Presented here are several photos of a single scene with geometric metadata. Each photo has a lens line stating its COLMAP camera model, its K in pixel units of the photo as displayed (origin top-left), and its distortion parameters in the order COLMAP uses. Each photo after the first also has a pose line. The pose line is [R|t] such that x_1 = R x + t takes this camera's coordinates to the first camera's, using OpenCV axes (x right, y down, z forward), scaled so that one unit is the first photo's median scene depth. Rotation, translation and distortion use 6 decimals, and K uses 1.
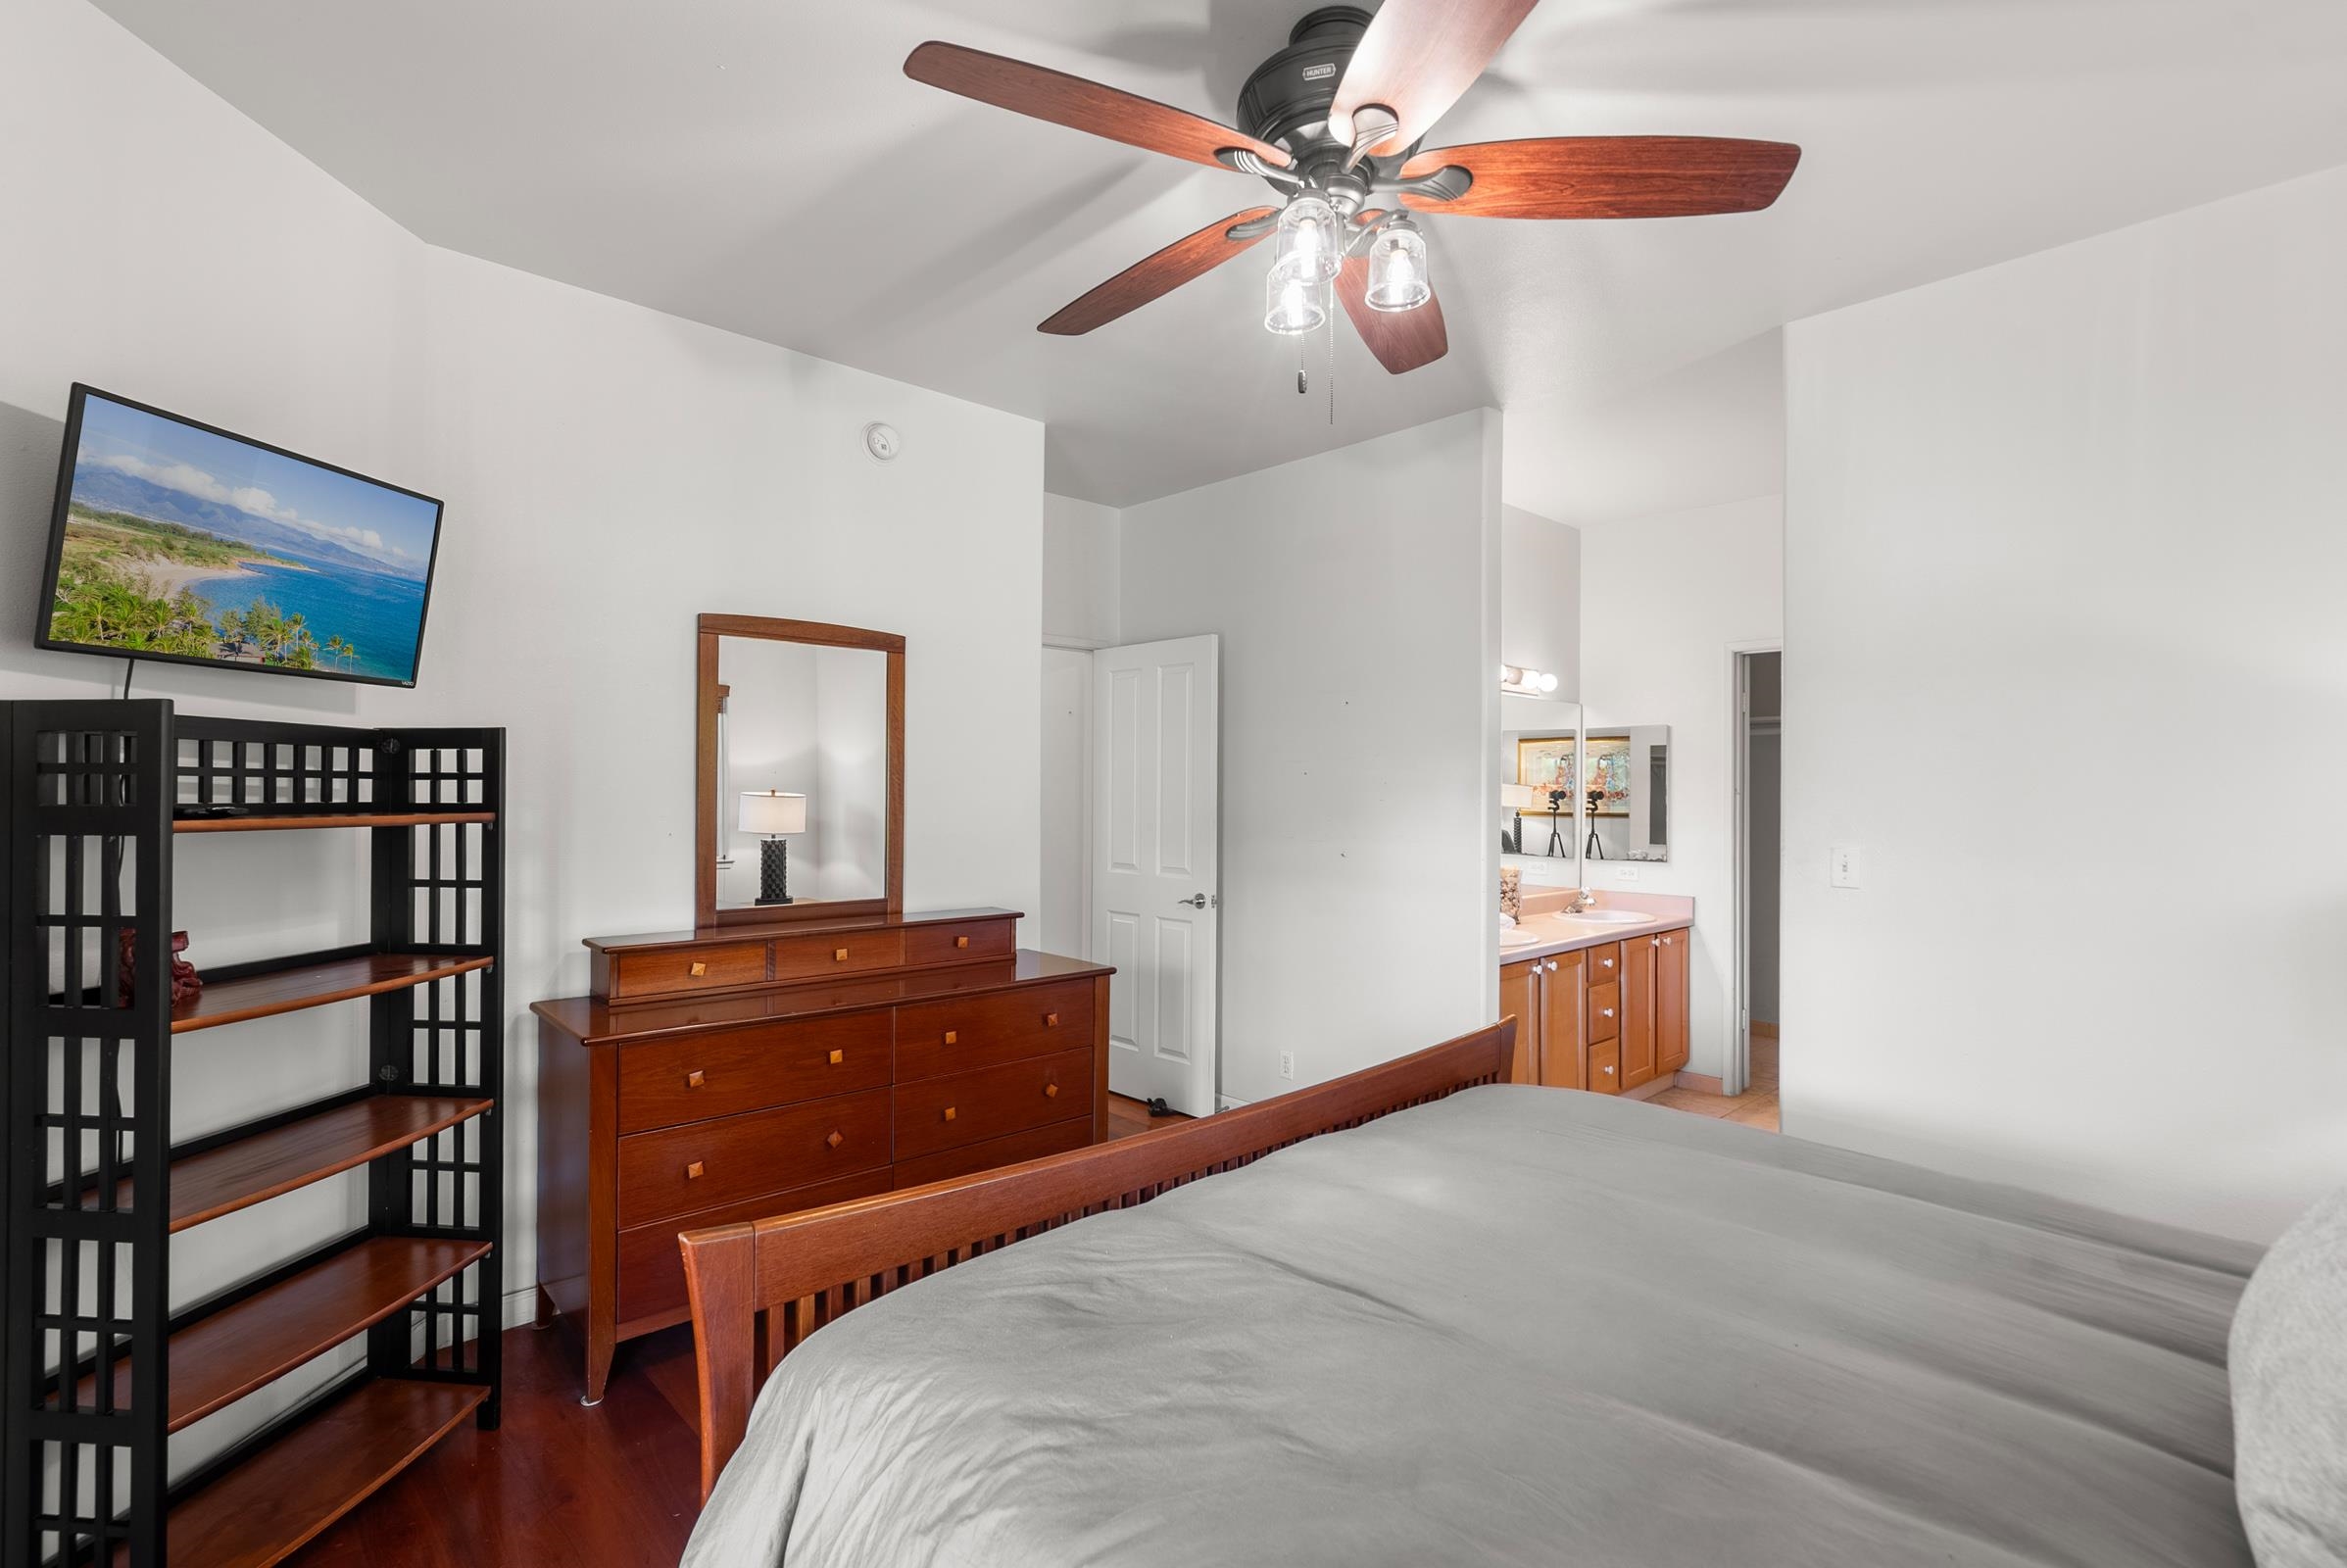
lens RADIAL K [[1069.6, 0, 1157.3], [0, 1069.6, 792.5], [0, 0, 1]] dist [-0.007672, 0.003748]
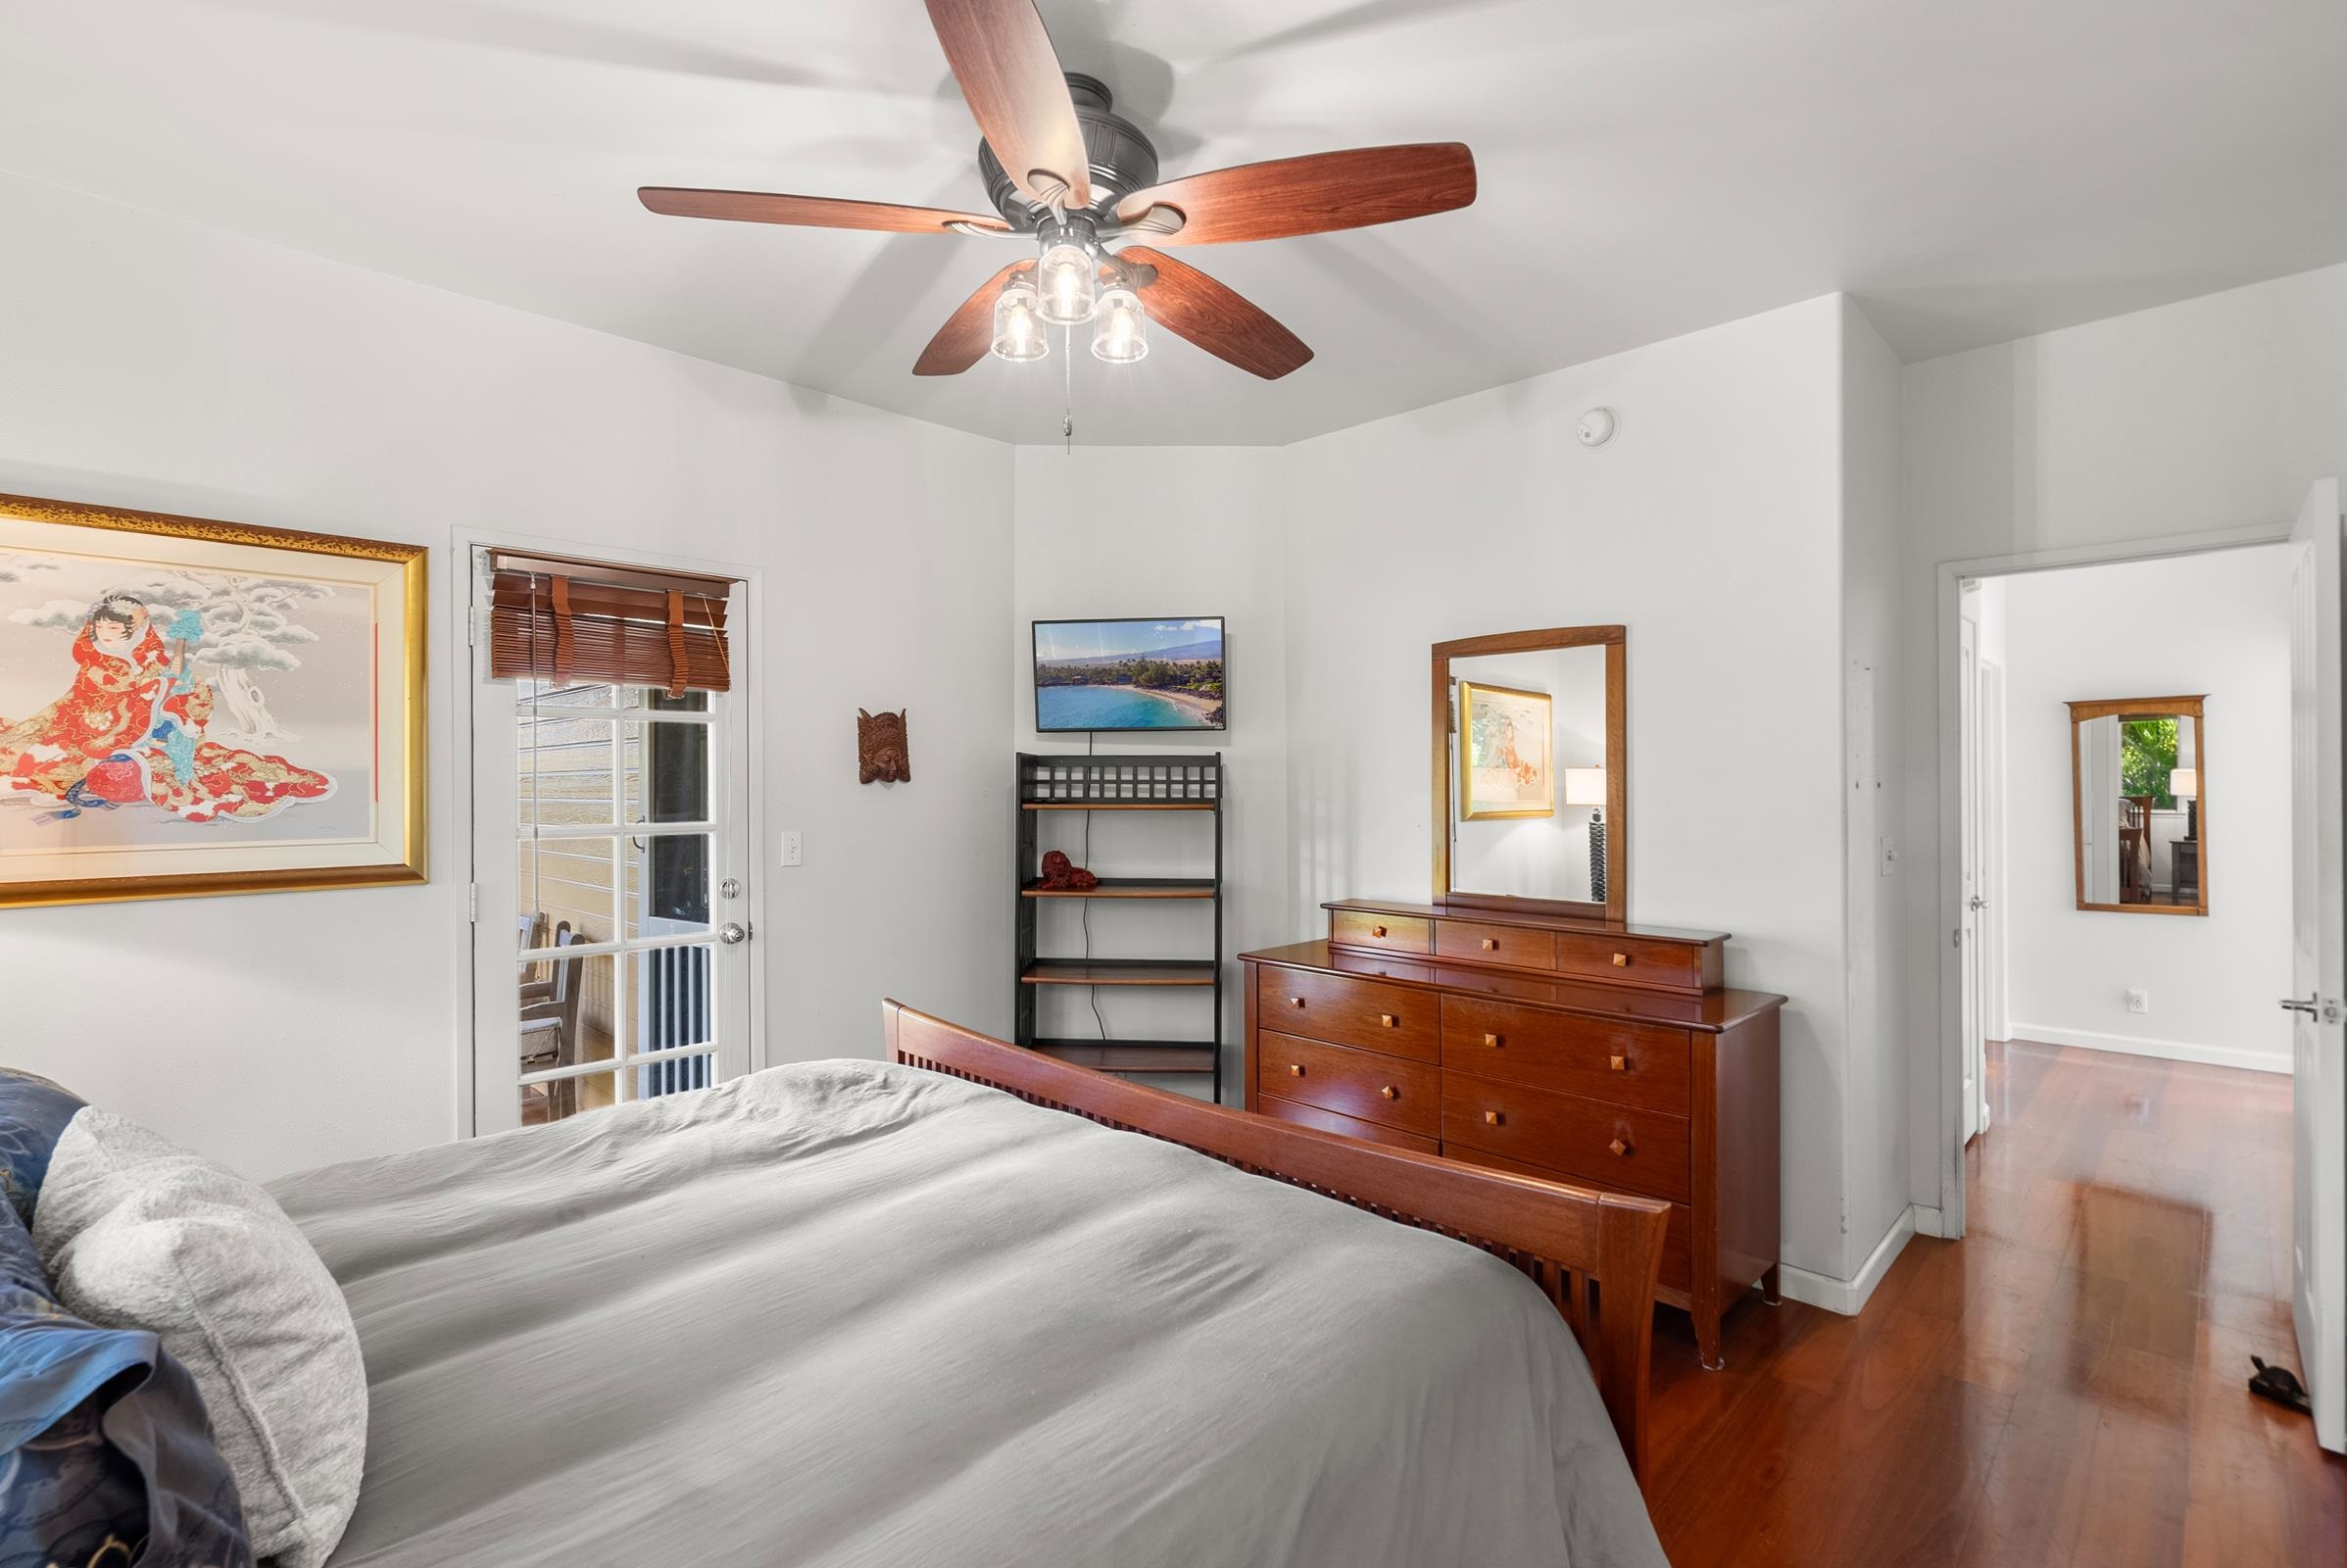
lens RADIAL K [[1069.6, 0, 1181.1], [0, 1069.6, 794.0], [0, 0, 1]] dist [-0.007672, 0.003748]
pose [[0.061130, 0.005607, -0.998114, 1.139362], [0.001696, 0.999982, 0.005721, -0.007911], [0.998128, -0.002042, 0.061120, 0.952986]]
